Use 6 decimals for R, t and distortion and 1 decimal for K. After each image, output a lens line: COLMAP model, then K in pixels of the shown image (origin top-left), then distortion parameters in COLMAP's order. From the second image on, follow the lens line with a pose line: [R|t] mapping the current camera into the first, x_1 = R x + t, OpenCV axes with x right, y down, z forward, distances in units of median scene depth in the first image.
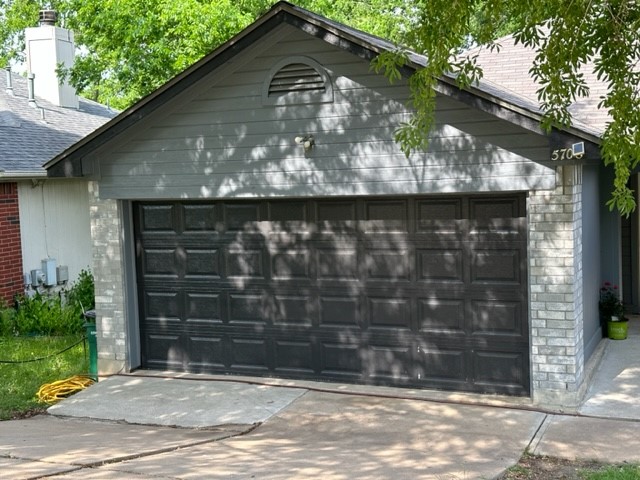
lens RADIAL K [[887.2, 0, 320.0], [0, 887.2, 240.0], [0, 0, 1]] dist [0.276826, -0.589382]
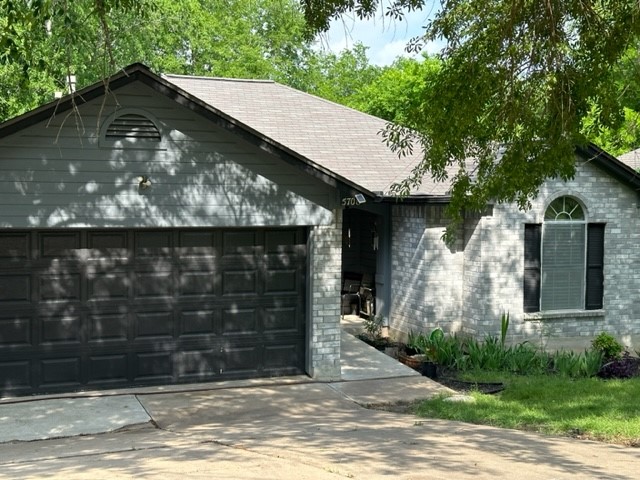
lens RADIAL K [[887.2, 0, 320.0], [0, 887.2, 240.0], [0, 0, 1]] dist [0.276826, -0.589382]
pose [[0.730351, 0.004461, 0.683058, -0.662799], [0.023613, 0.999216, -0.031774, 0.011459], [-0.682664, 0.039335, 0.729673, -0.023143]]
